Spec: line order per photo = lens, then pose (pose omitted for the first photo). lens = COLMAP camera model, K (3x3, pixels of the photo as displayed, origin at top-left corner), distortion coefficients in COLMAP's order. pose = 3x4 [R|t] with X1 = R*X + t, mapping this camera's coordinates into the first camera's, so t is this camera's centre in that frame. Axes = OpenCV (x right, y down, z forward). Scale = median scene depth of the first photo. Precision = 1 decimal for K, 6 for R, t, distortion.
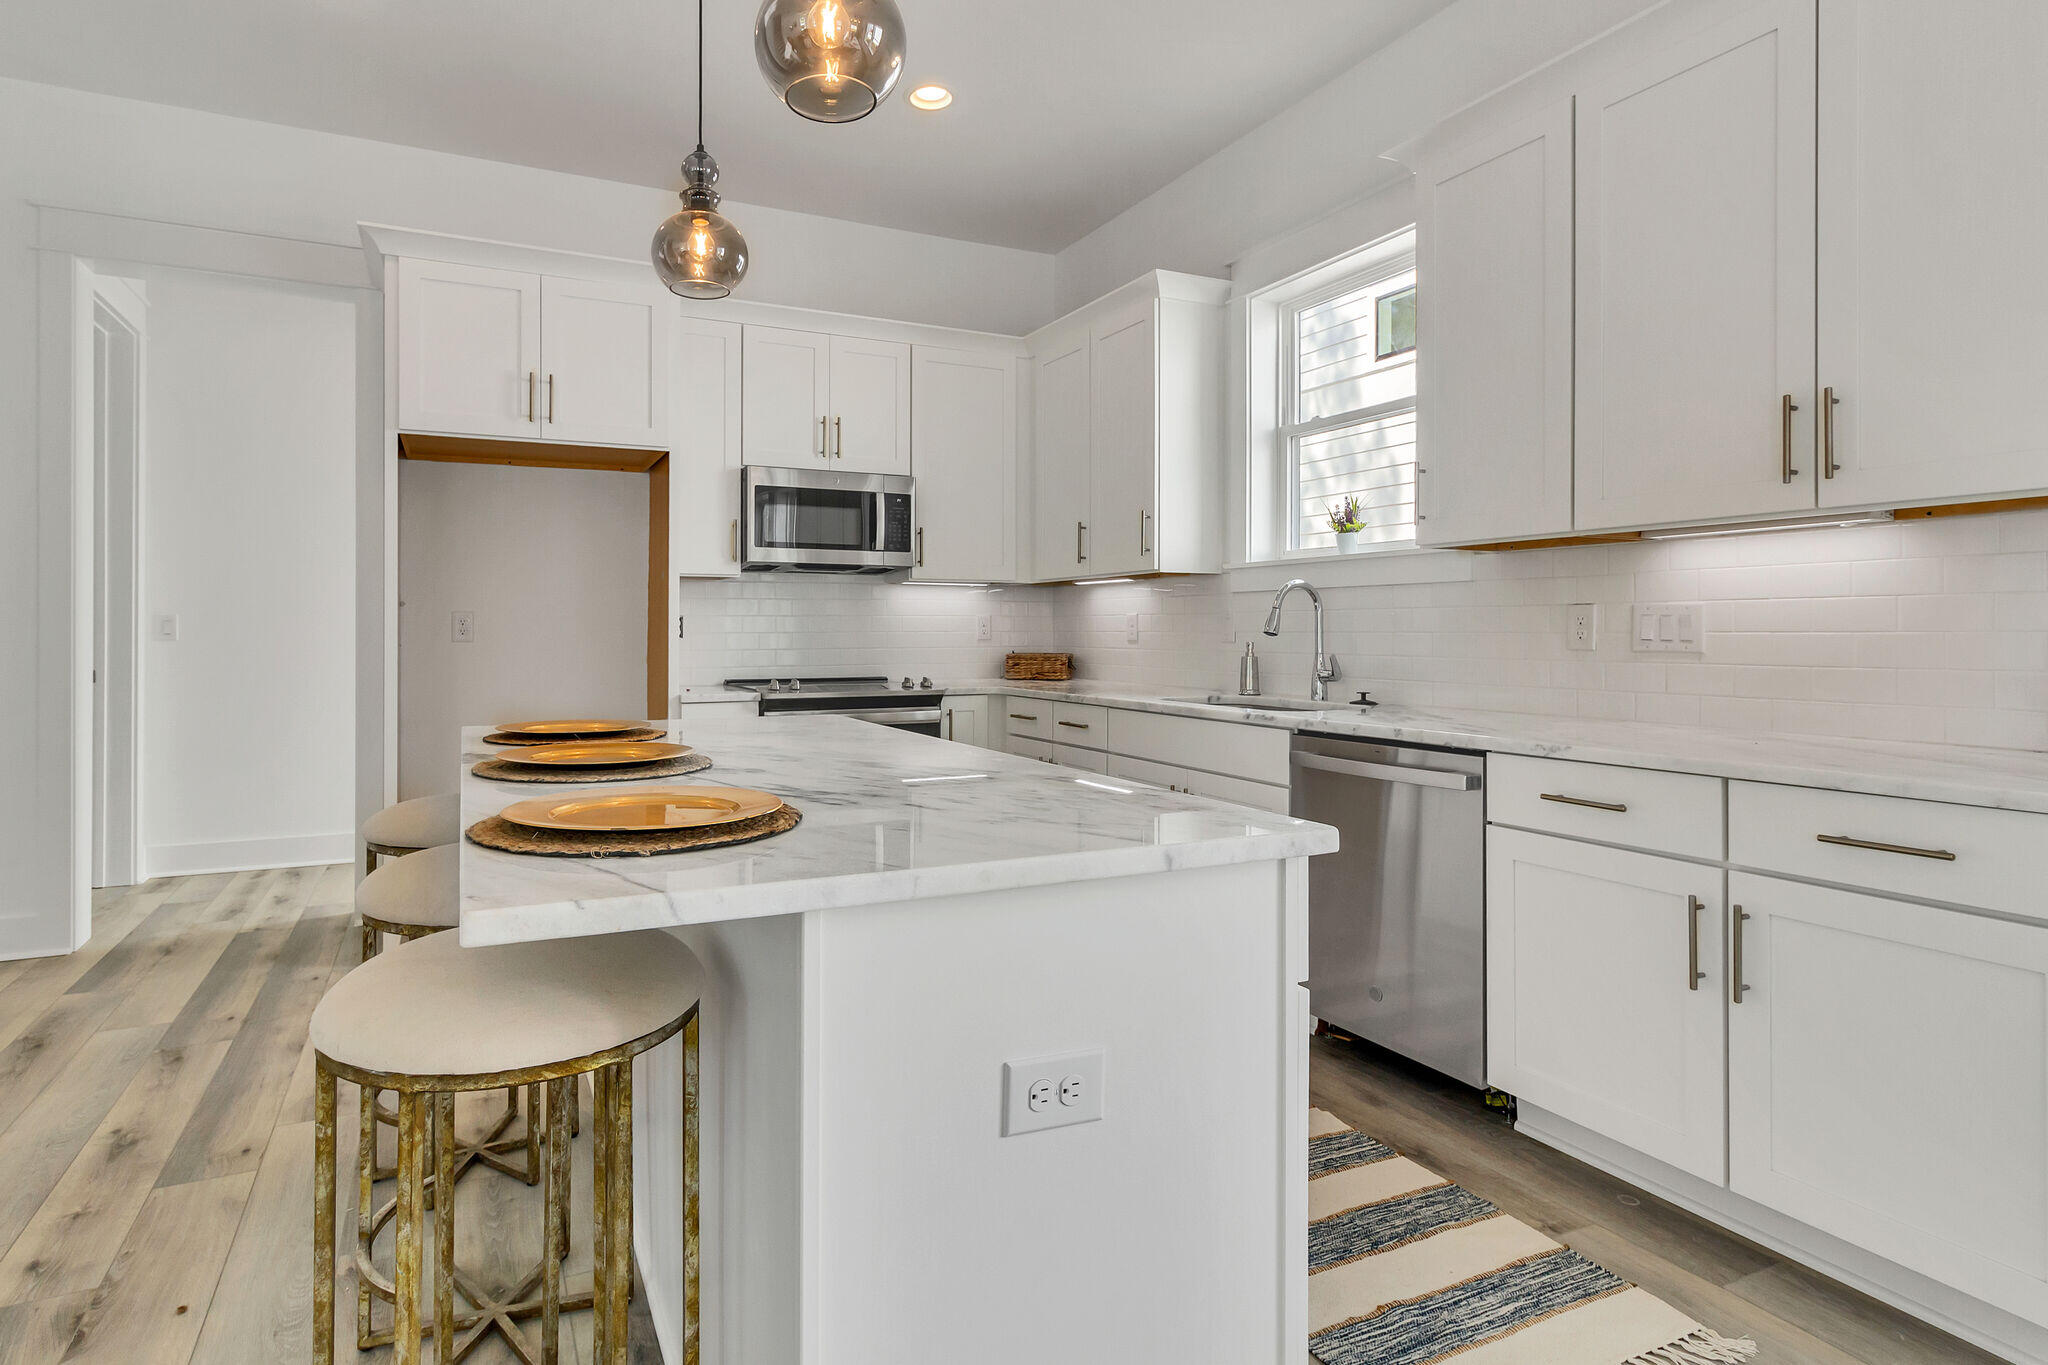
lens RADIAL K [[1073.3, 0, 938.1], [0, 1073.3, 626.2], [0, 0, 1]] dist [0.013215, 0.000269]
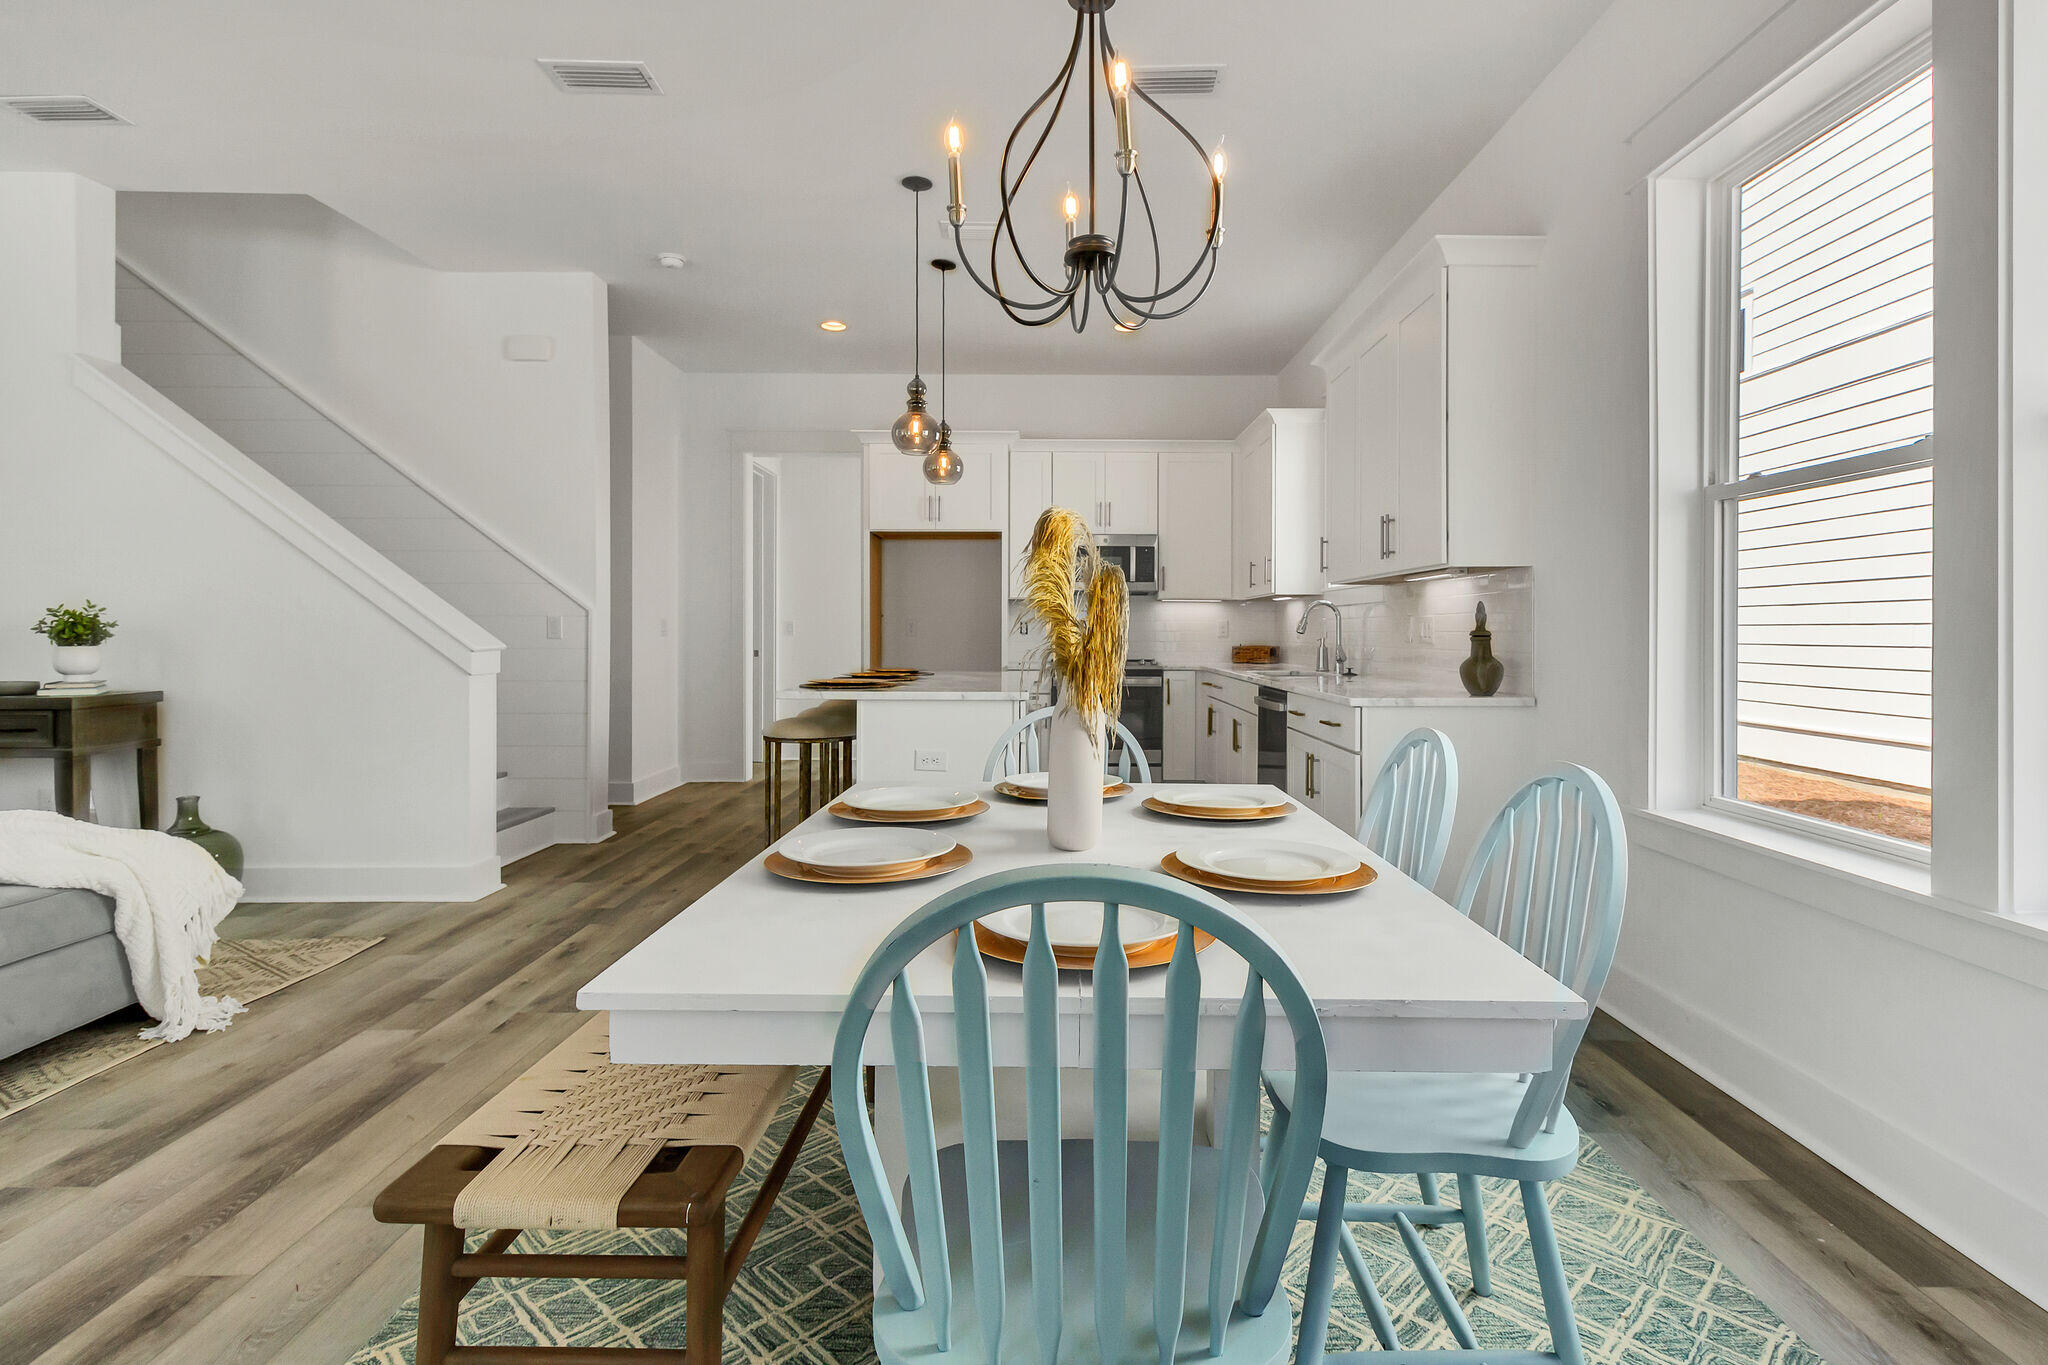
lens RADIAL K [[1017.3, 0, 1050.0], [0, 1017.3, 632.7], [0, 0, 1]] dist [0.000332, 0.000243]
pose [[0.914828, 0.005121, -0.403812, 0.513478], [-0.003023, 0.999978, 0.005834, -0.001213], [0.403833, -0.004116, 0.914823, -0.534924]]
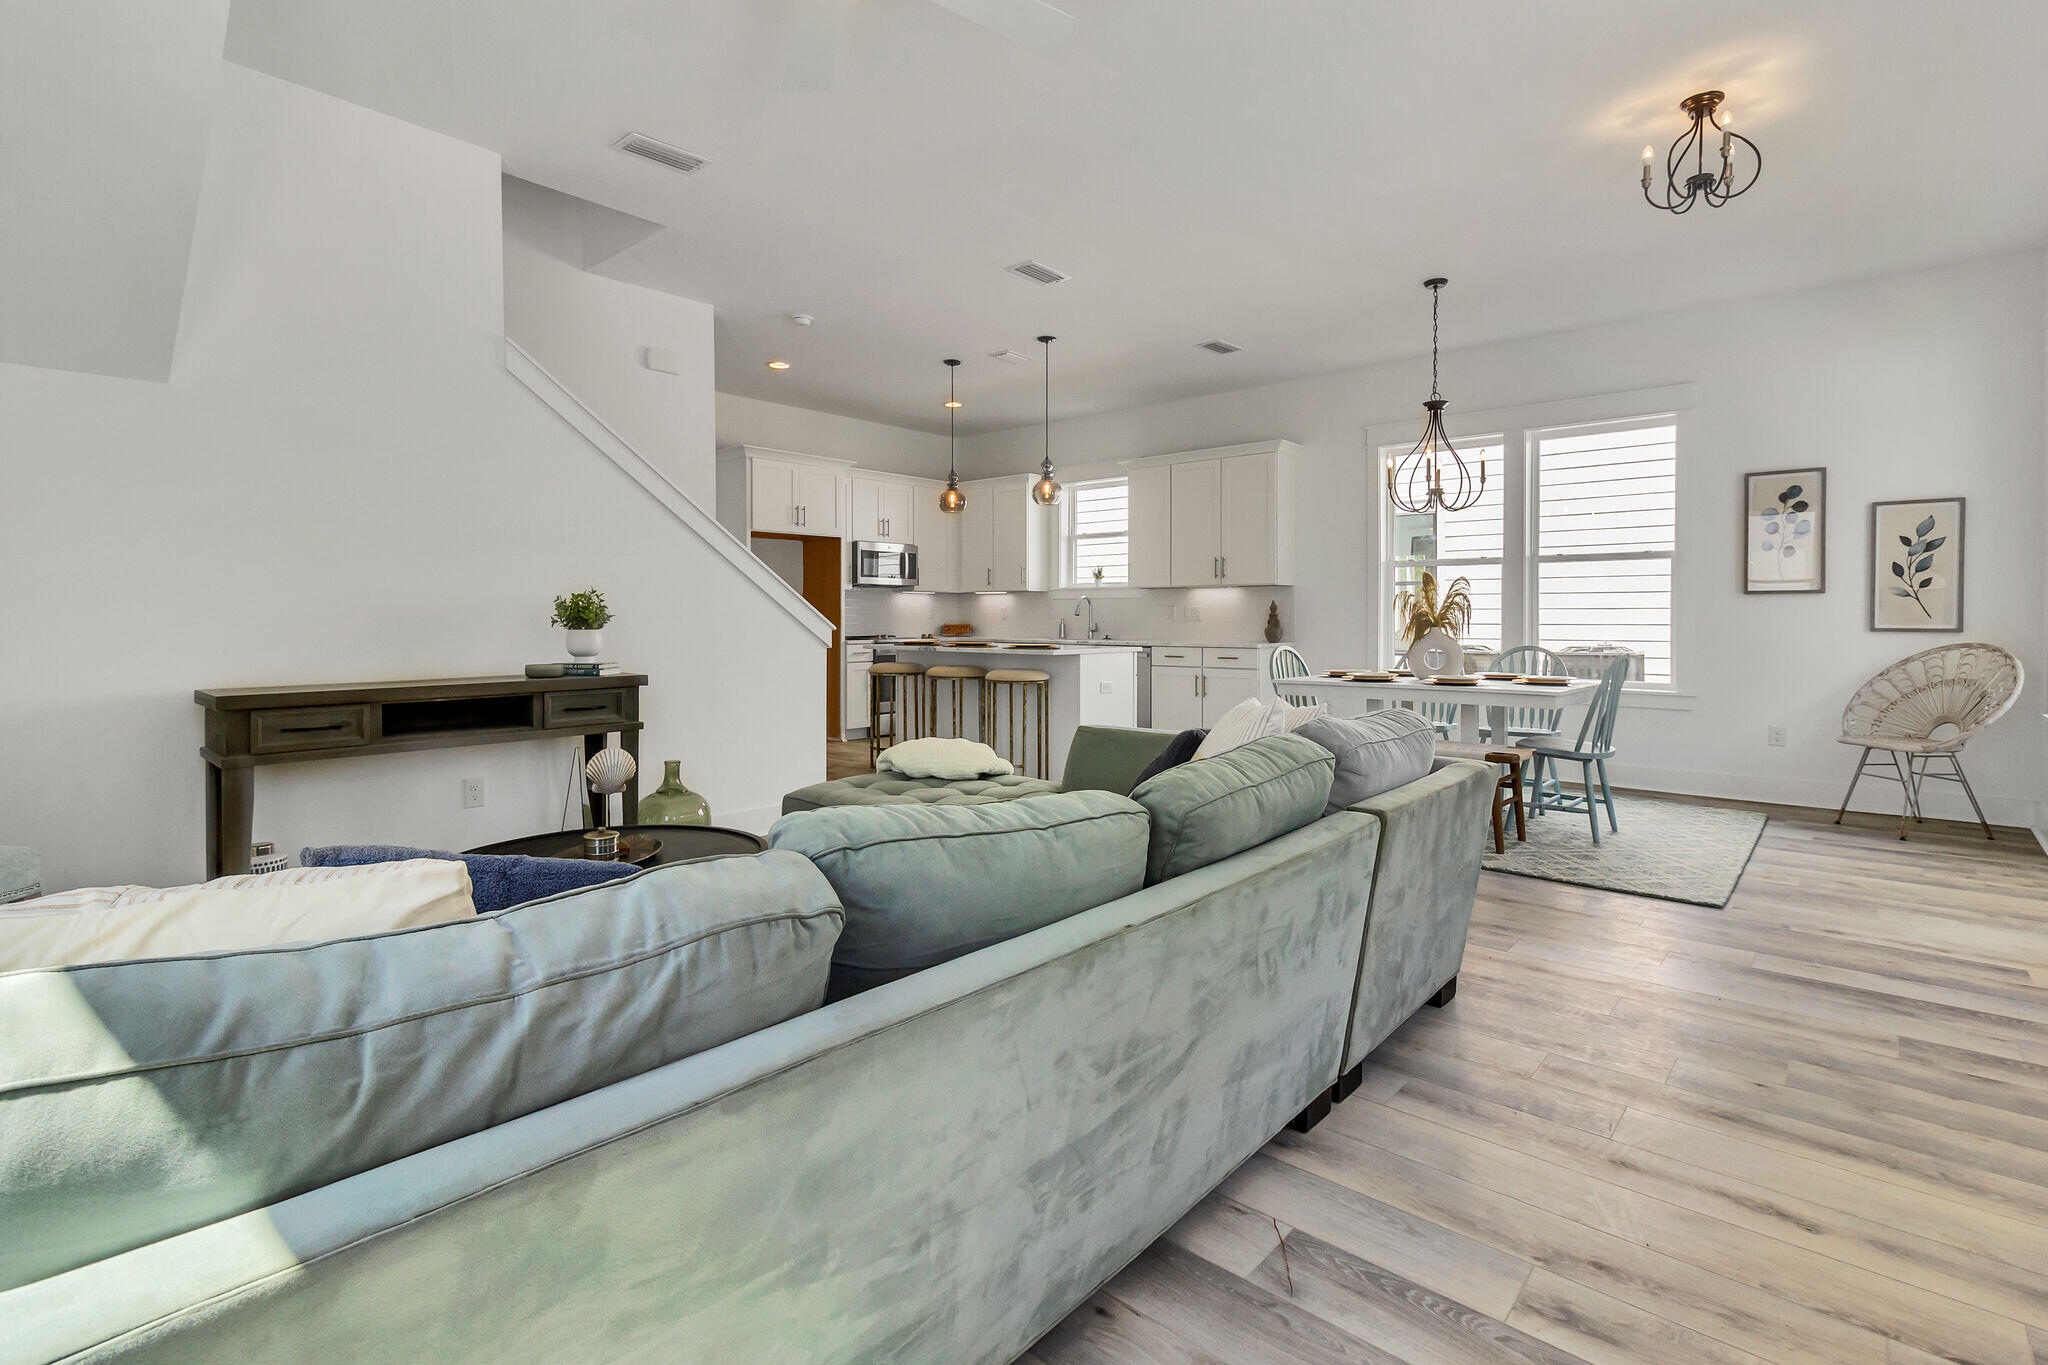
lens RADIAL K [[974.7, 0, 1053.9], [0, 974.7, 628.3], [0, 0, 1]] dist [0.000732, -0.000271]
pose [[0.904679, -0.004366, 0.426071, -0.724679], [-0.002408, 0.999879, 0.015359, 0.002616], [-0.426087, -0.014921, 0.904559, -1.119629]]
